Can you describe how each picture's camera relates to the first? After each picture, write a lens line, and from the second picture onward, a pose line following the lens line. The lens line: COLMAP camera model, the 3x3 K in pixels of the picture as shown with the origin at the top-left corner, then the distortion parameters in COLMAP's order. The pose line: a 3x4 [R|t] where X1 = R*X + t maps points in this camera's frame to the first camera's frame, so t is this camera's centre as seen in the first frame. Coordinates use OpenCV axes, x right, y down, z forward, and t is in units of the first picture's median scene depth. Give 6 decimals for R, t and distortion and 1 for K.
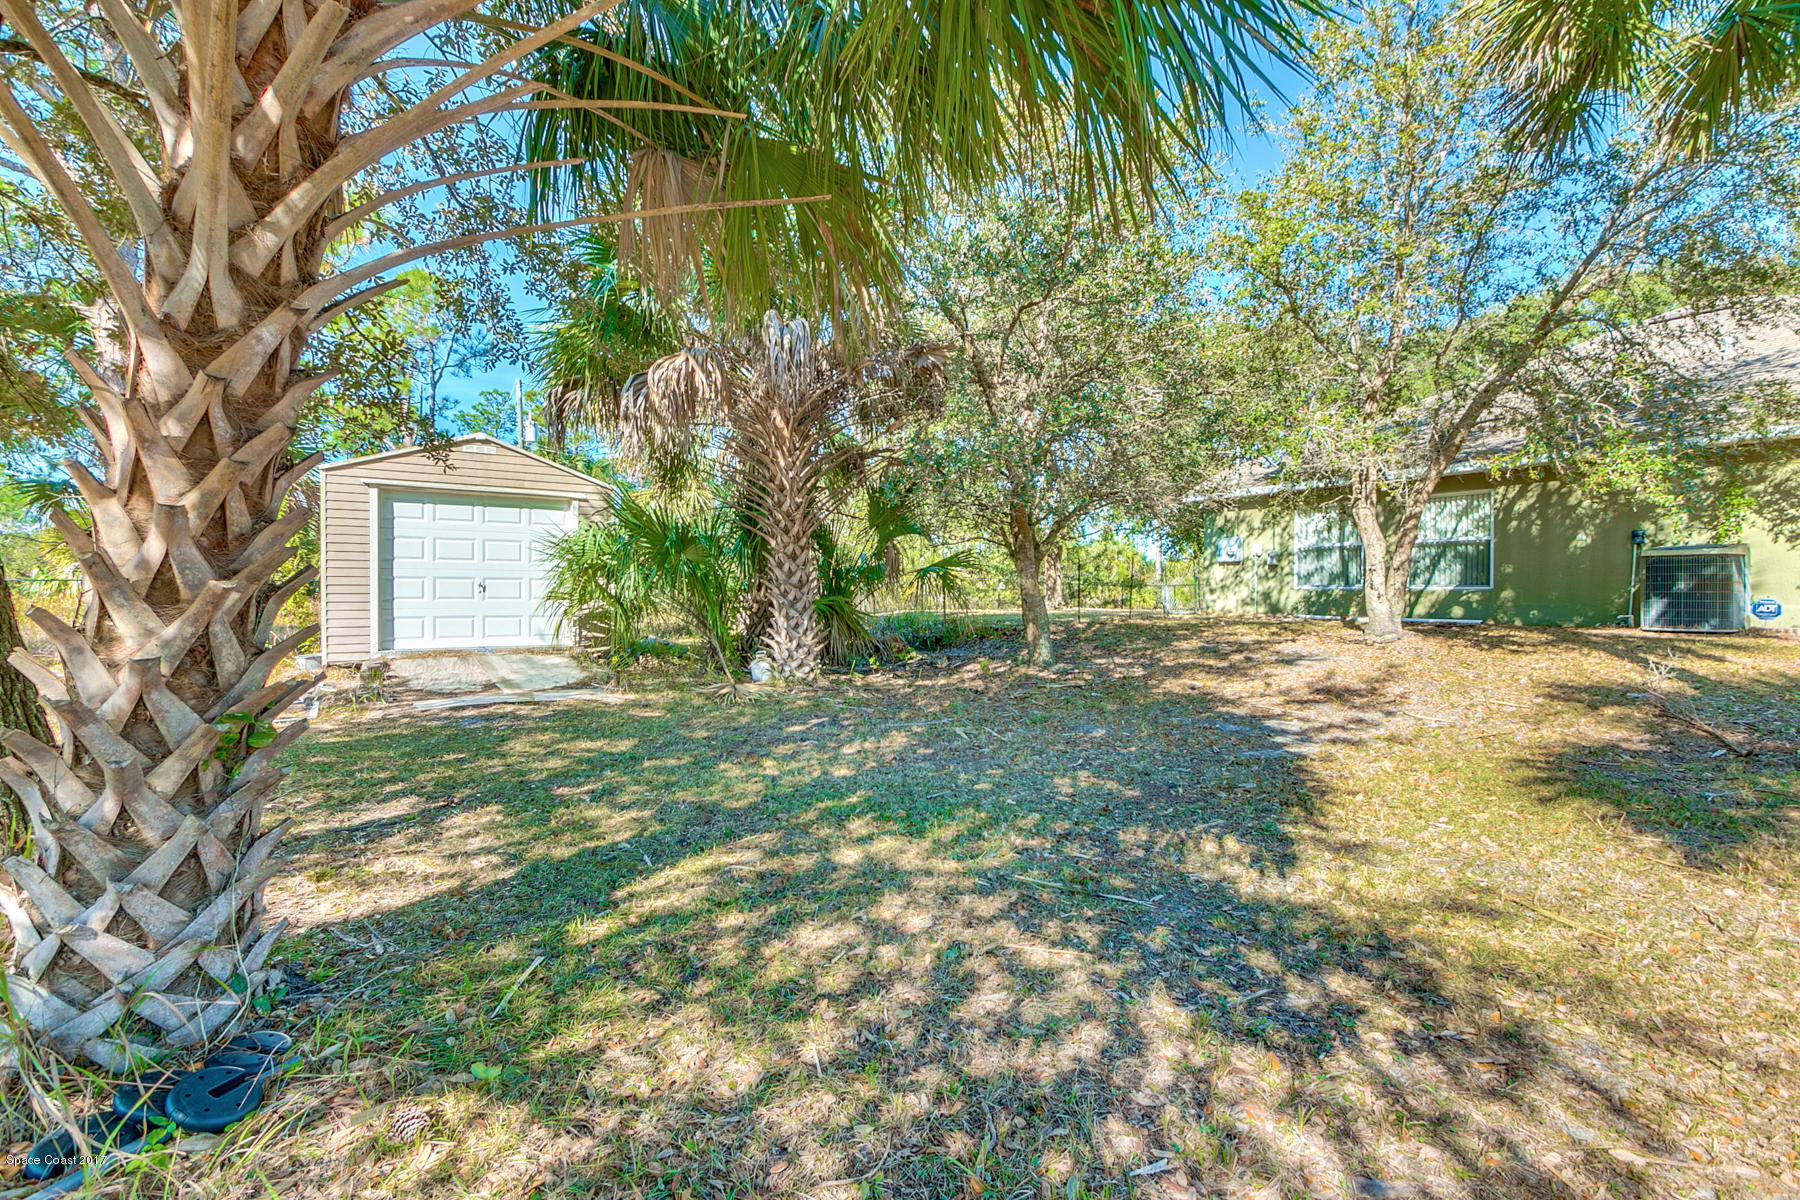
lens RADIAL K [[821.7, 0, 900.0], [0, 821.7, 600.0], [0, 0, 1]] dist [0.005310, 0.000046]
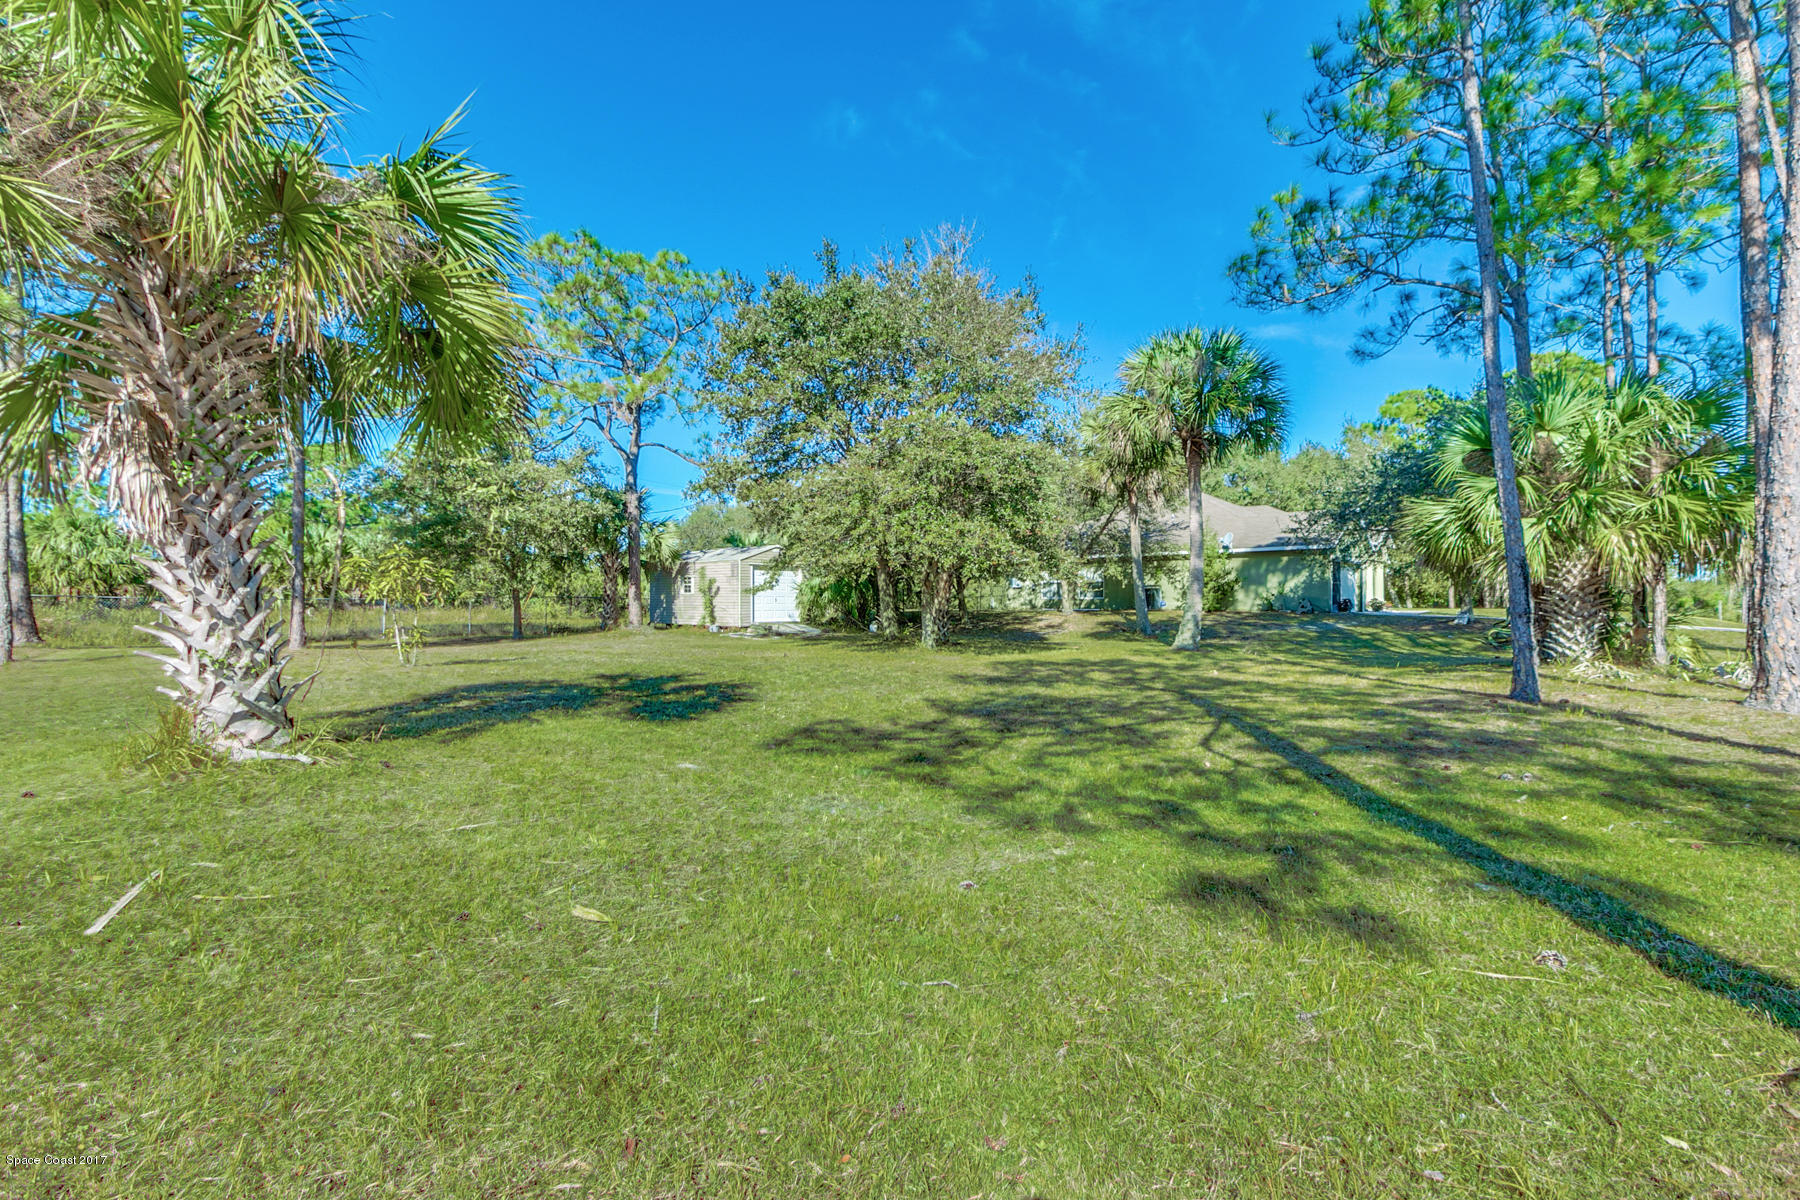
lens RADIAL K [[821.7, 0, 900.0], [0, 821.7, 600.0], [0, 0, 1]] dist [0.005310, 0.000046]
pose [[0.960480, -0.002625, 0.278338, -0.767501], [0.006702, 0.999884, -0.013700, 0.027136], [-0.278269, 0.015024, 0.960386, -1.567379]]
